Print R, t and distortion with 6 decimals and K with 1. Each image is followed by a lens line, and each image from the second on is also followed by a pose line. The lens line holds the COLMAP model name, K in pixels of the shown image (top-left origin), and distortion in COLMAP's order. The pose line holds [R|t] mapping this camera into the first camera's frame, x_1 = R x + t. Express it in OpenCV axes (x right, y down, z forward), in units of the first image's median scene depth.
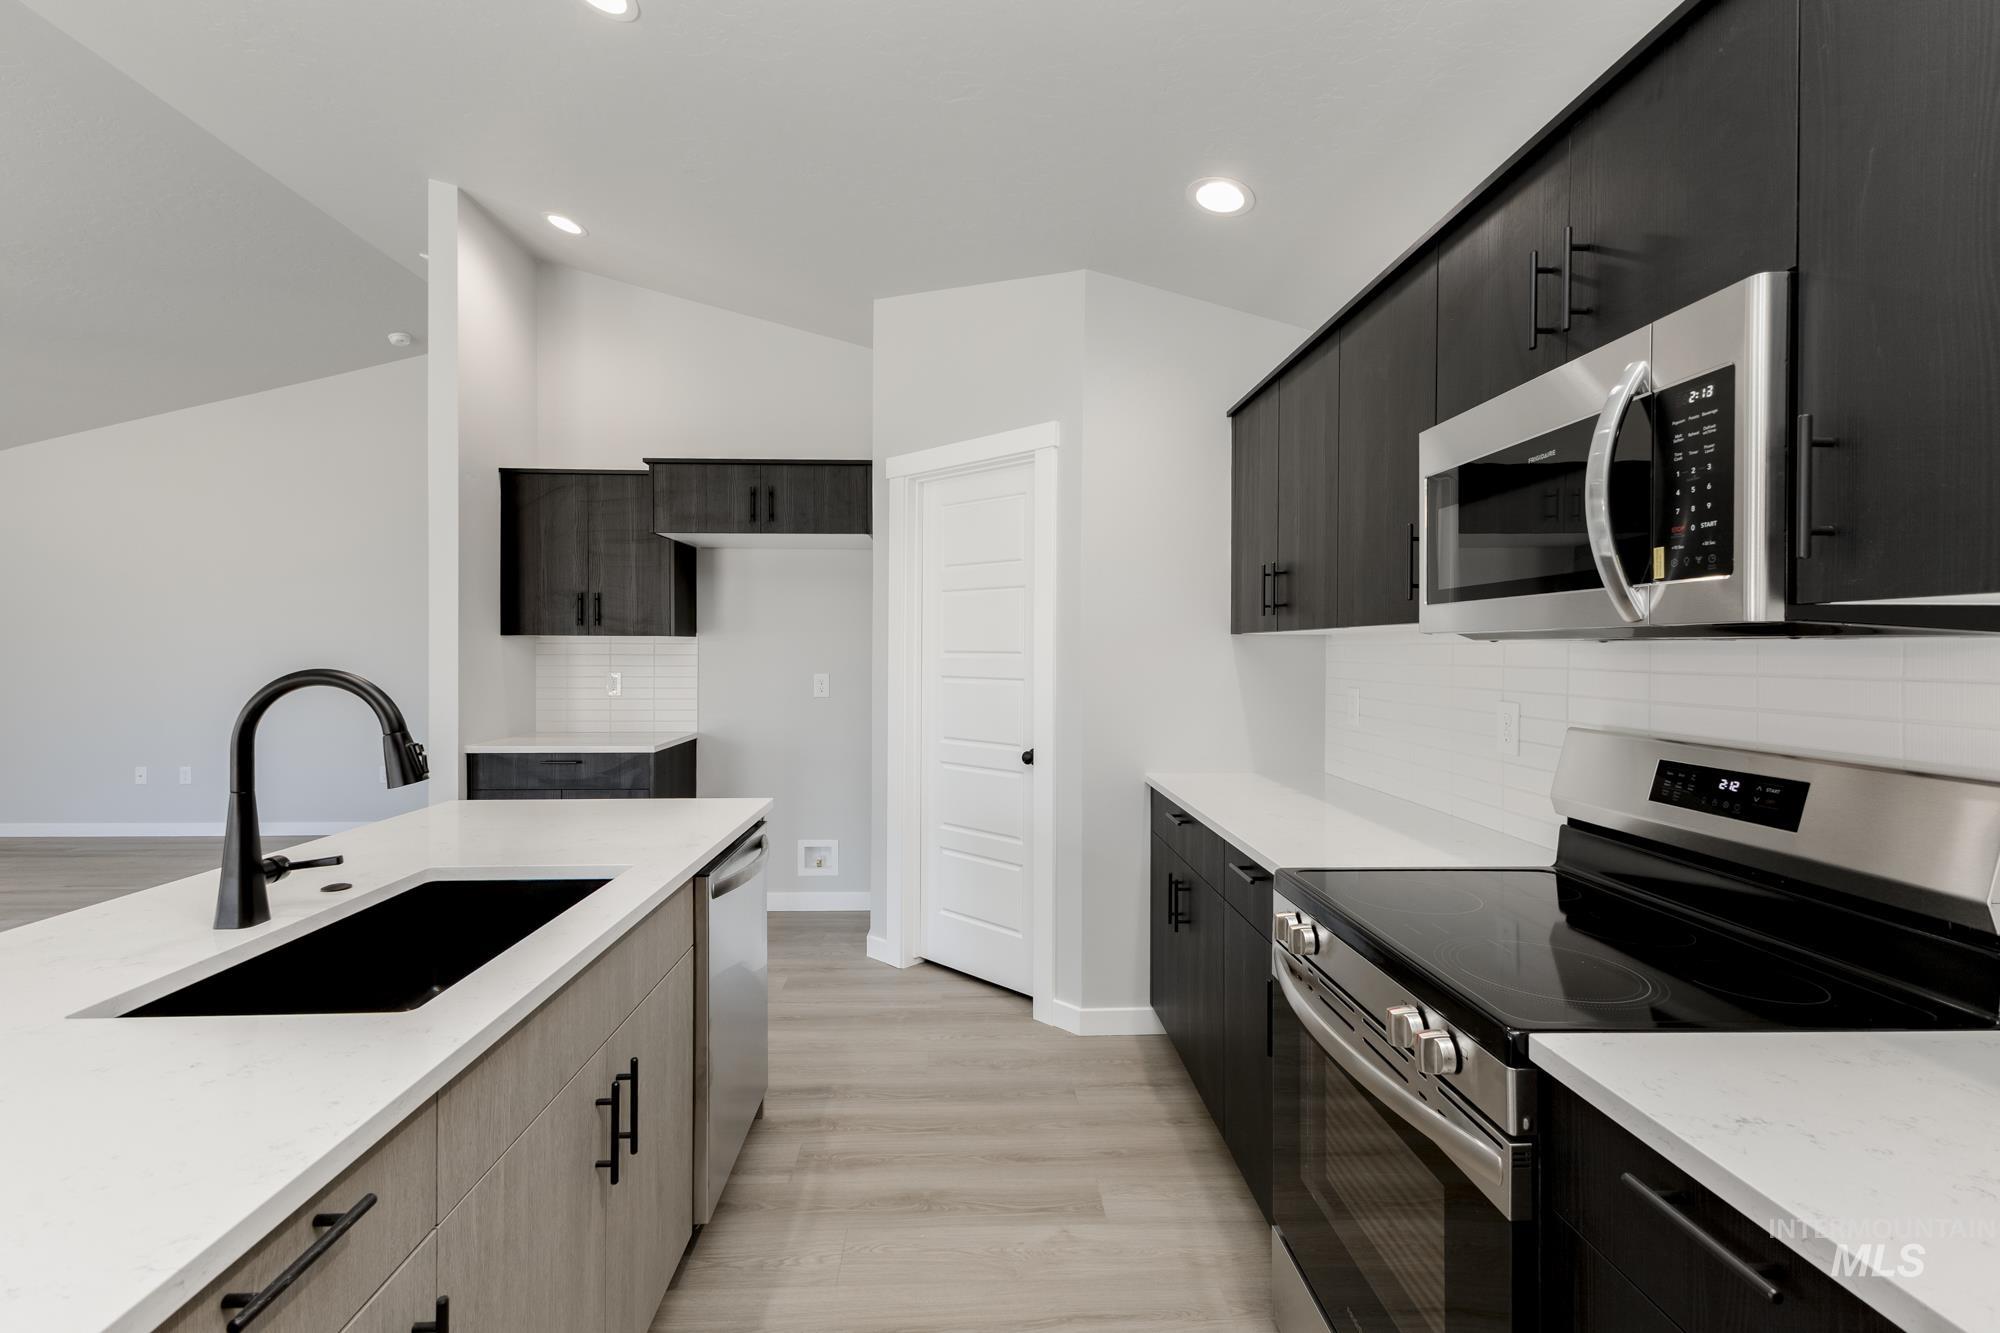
lens RADIAL K [[883.1, 0, 996.2], [0, 883.1, 652.8], [0, 0, 1]] dist [0.012549, -0.002841]
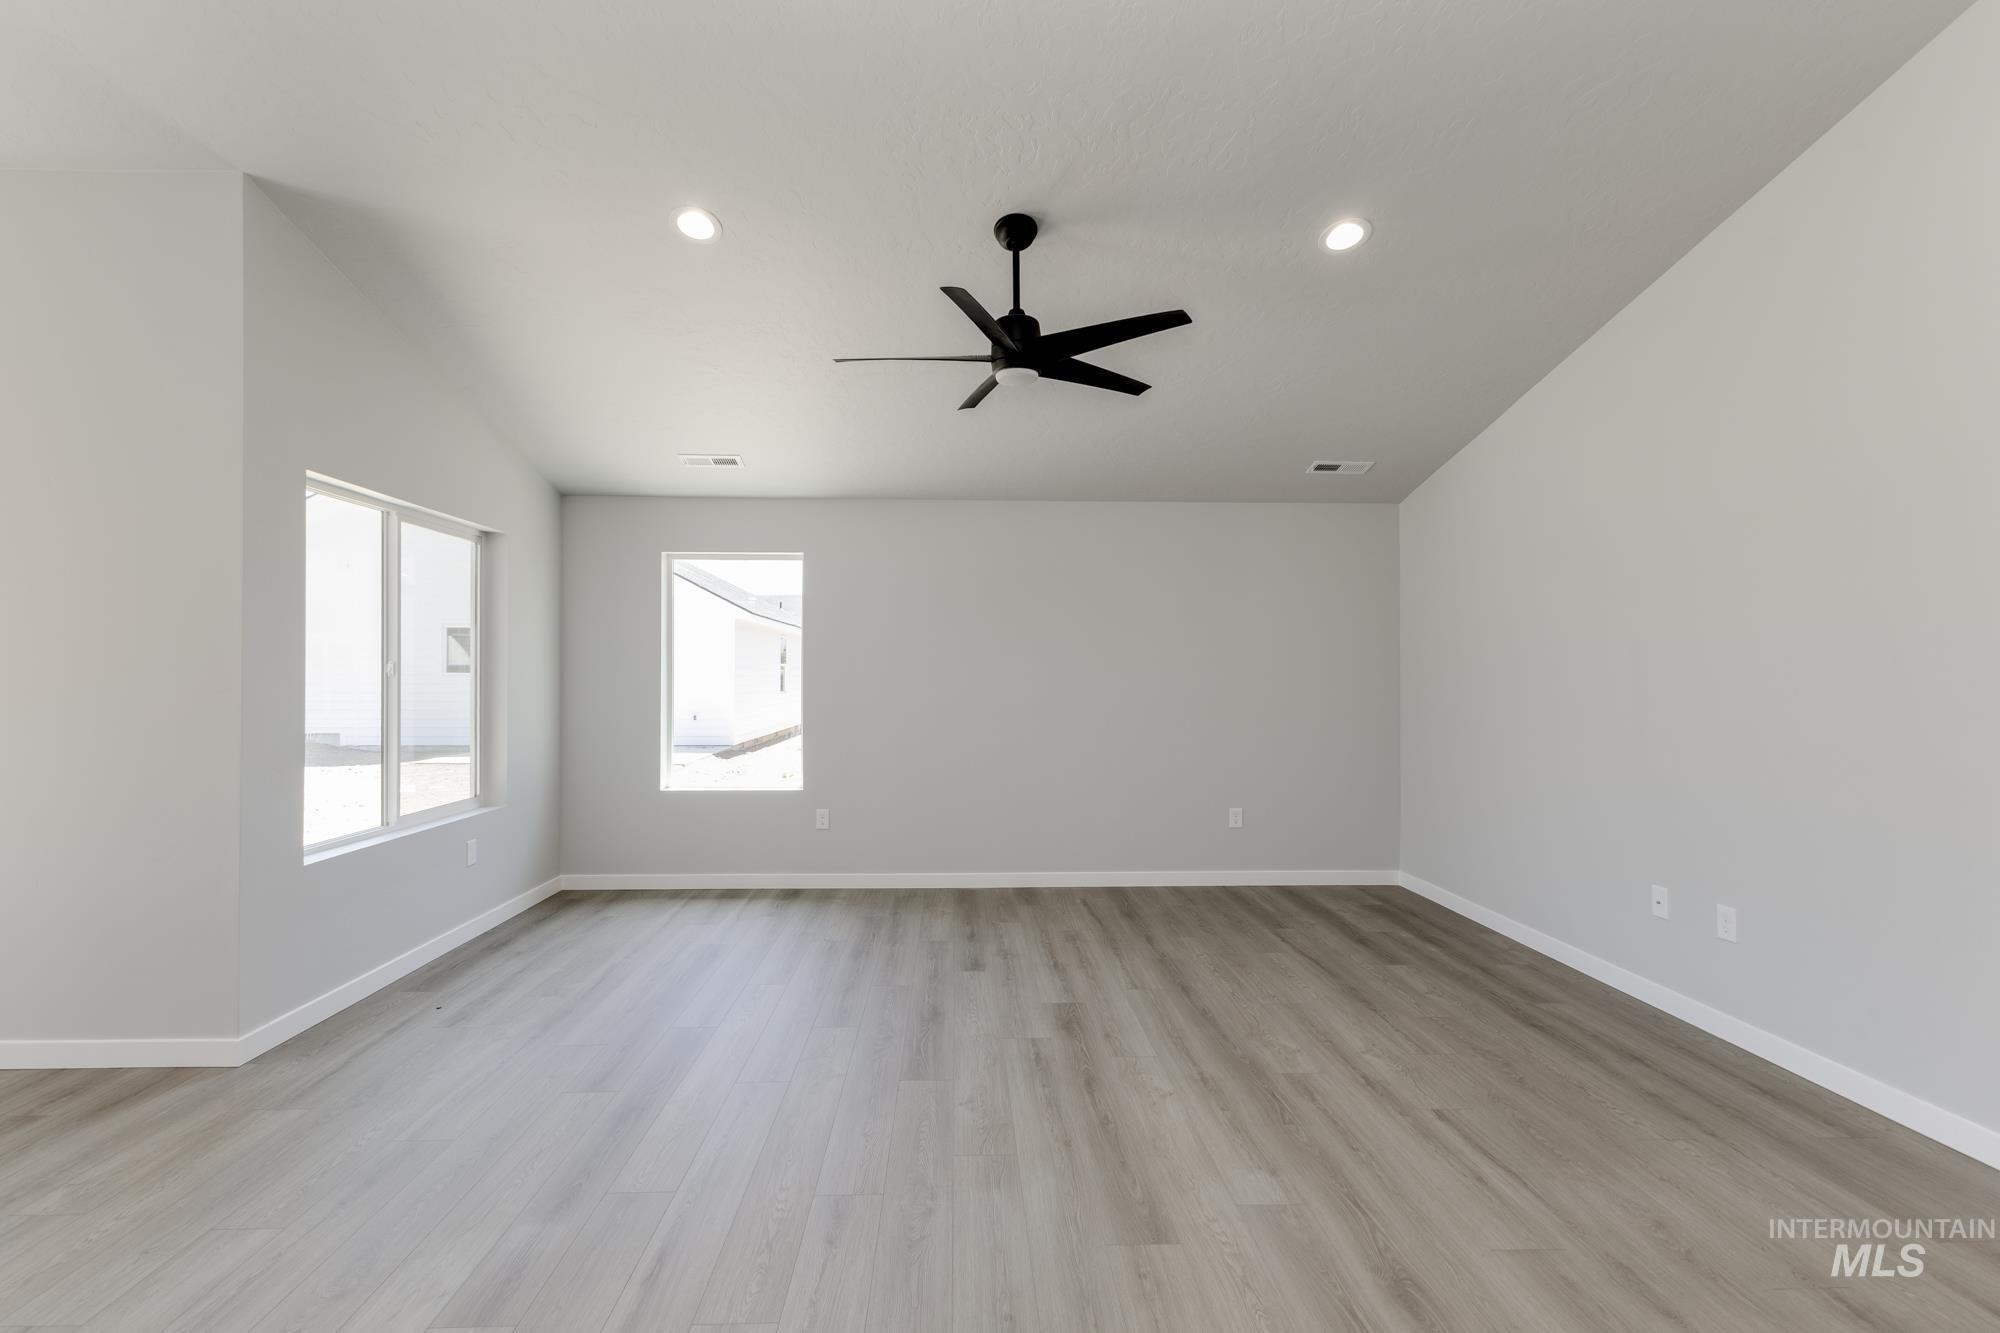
lens RADIAL K [[883.1, 0, 990.7], [0, 883.1, 667.1], [0, 0, 1]] dist [0.012549, -0.002841]
pose [[0.002281, -0.012112, -0.999924, -1.361848], [-0.005613, 0.999911, -0.012125, -0.014866], [0.999982, 0.005640, 0.002213, 2.010344]]
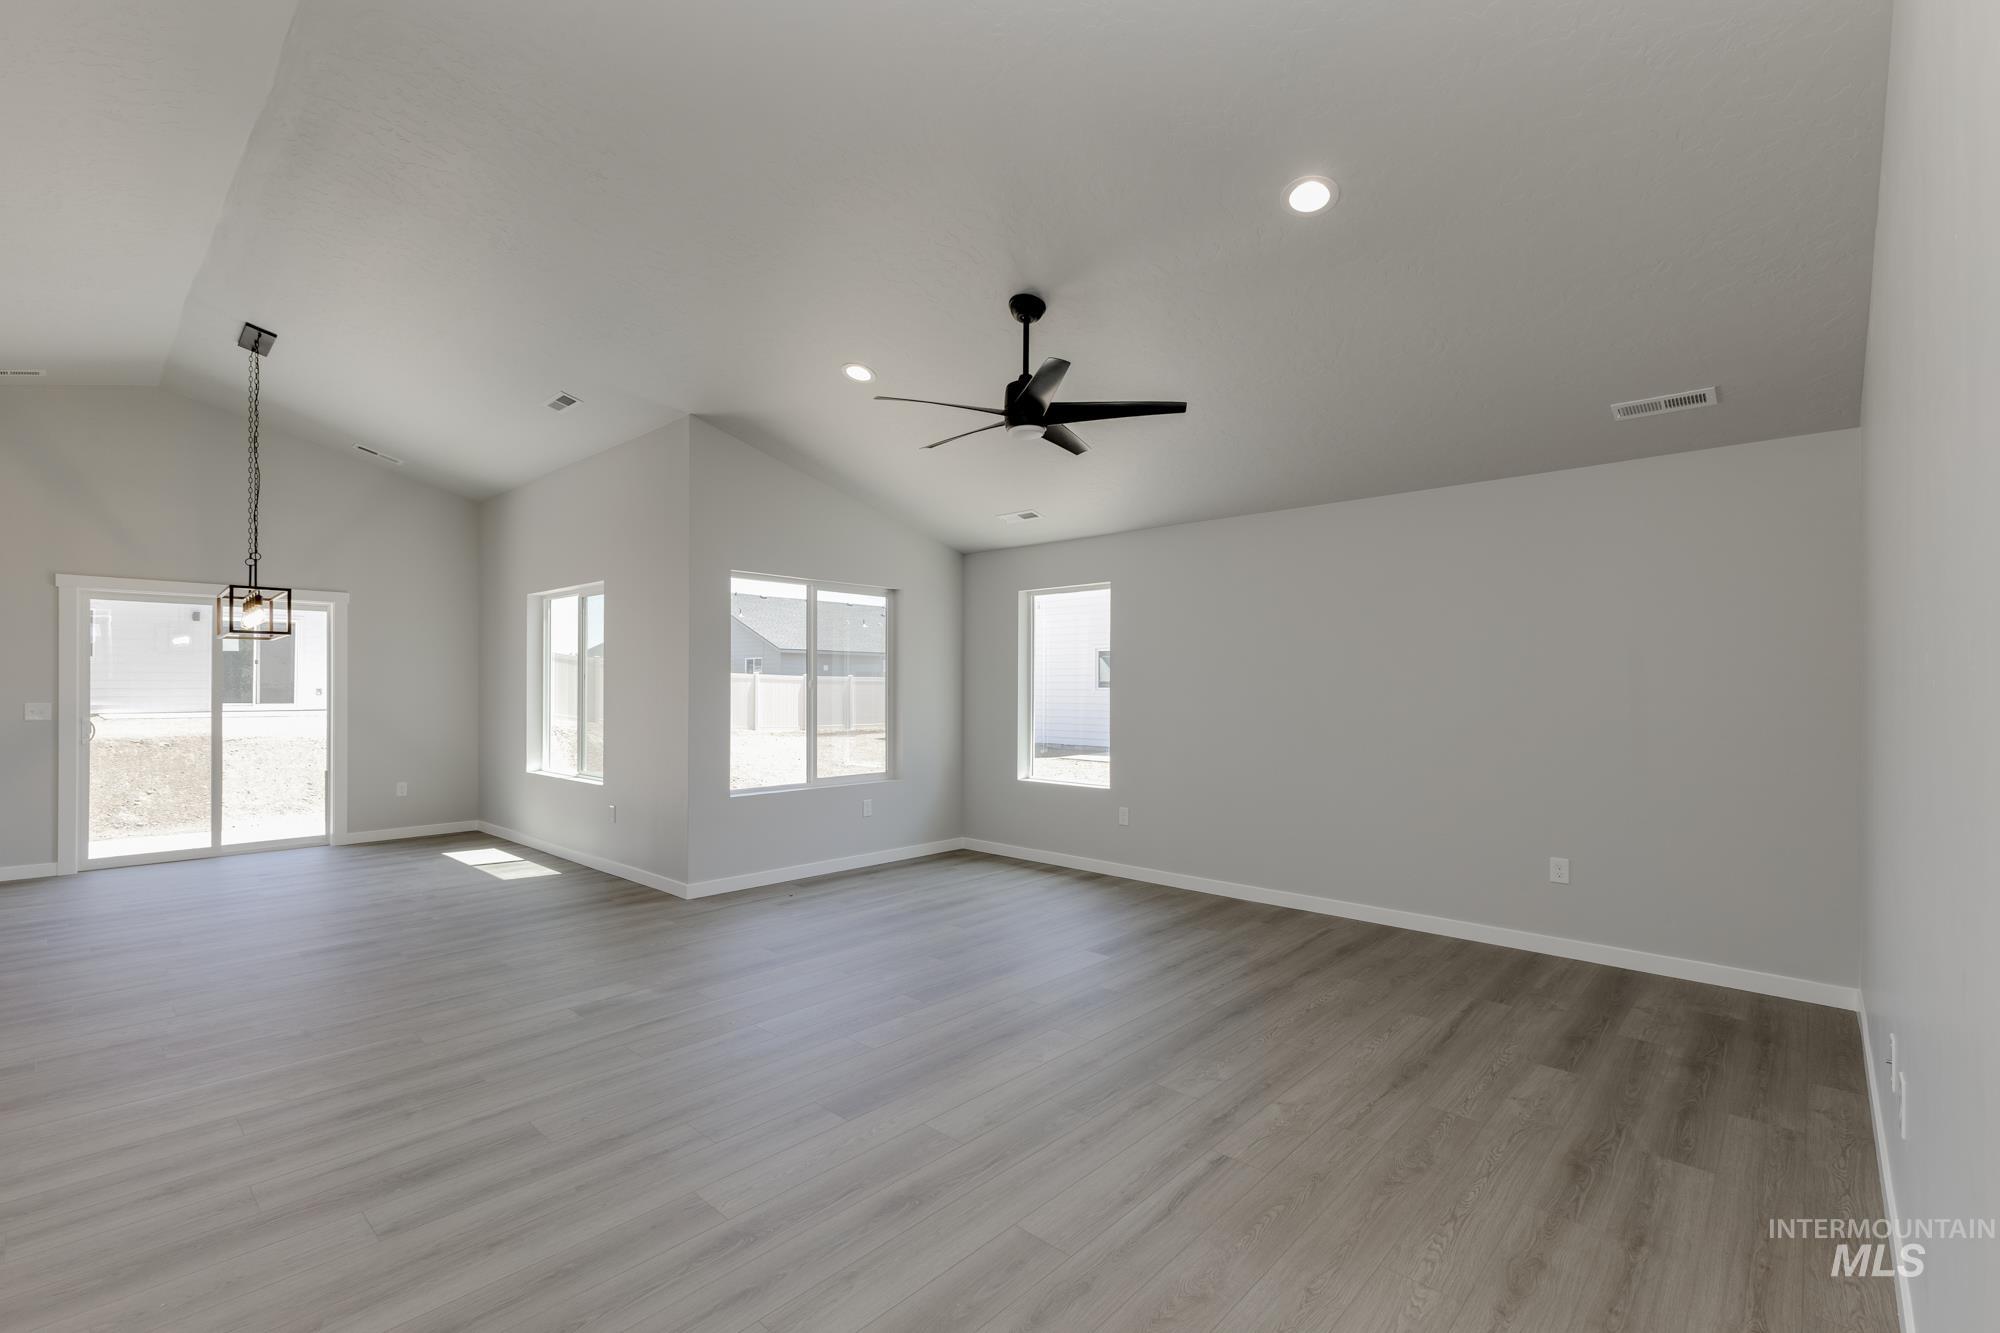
lens RADIAL K [[883.1, 0, 997.5], [0, 883.1, 685.1], [0, 0, 1]] dist [0.012549, -0.002841]
pose [[-0.706081, -0.008651, -0.708078, -1.637641], [-0.009077, 0.999954, -0.003165, -0.018725], [0.708072, 0.004193, -0.706127, 3.539861]]
